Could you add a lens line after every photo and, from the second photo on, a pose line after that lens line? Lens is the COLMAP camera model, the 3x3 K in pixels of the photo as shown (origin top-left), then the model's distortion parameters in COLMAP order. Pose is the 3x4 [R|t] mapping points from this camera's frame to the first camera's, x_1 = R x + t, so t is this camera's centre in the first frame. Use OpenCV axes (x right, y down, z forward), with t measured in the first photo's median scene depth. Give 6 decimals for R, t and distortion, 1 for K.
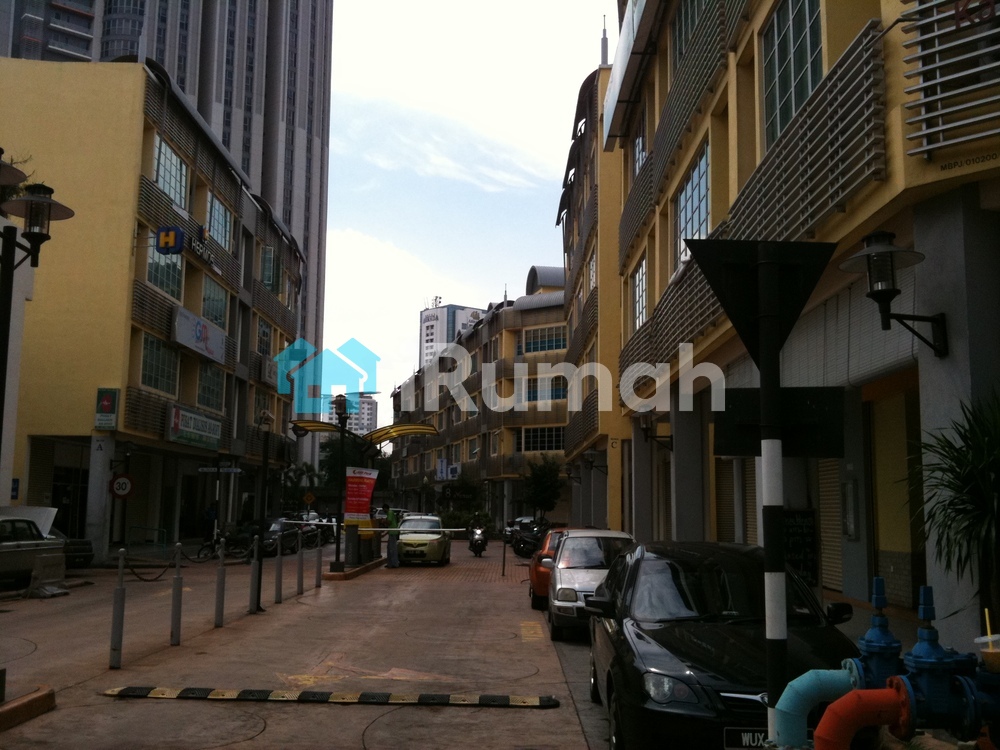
lens RADIAL K [[1098.0, 0, 500.0], [0, 1098.0, 375.0], [0, 0, 1]] dist [0.069687, -0.006059]
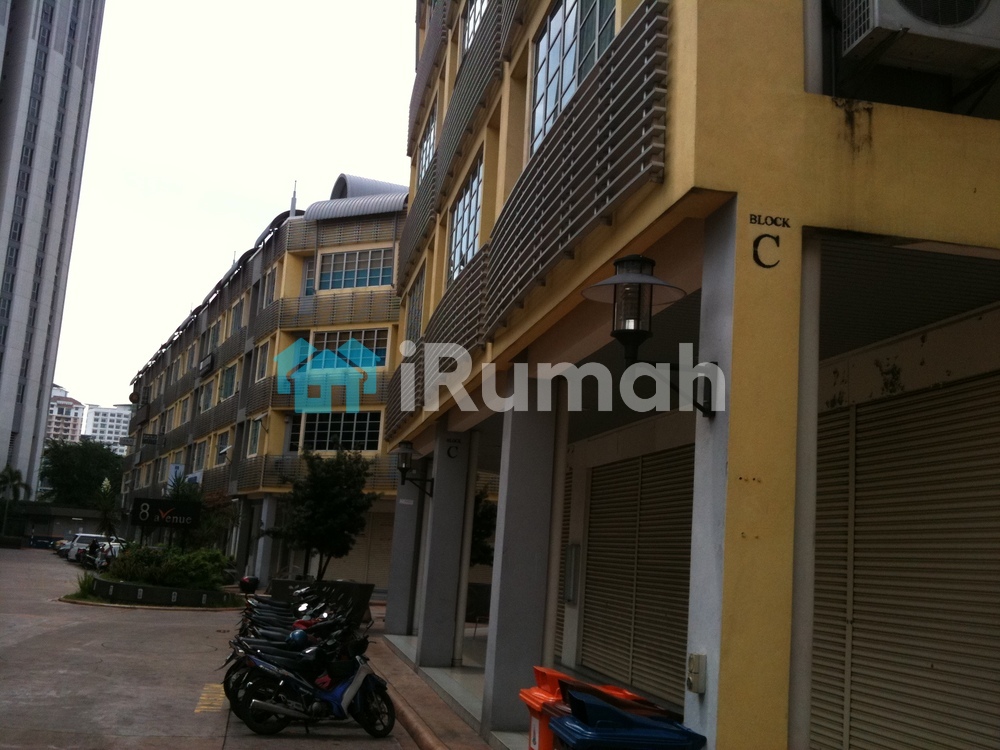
lens RADIAL K [[1098.0, 0, 500.0], [0, 1098.0, 375.0], [0, 0, 1]] dist [0.069687, -0.006059]
pose [[0.979301, 0.085800, 0.183326, 0.013174], [-0.079513, 0.995974, -0.041386, 0.041947], [-0.186139, 0.025953, 0.982181, 0.368565]]
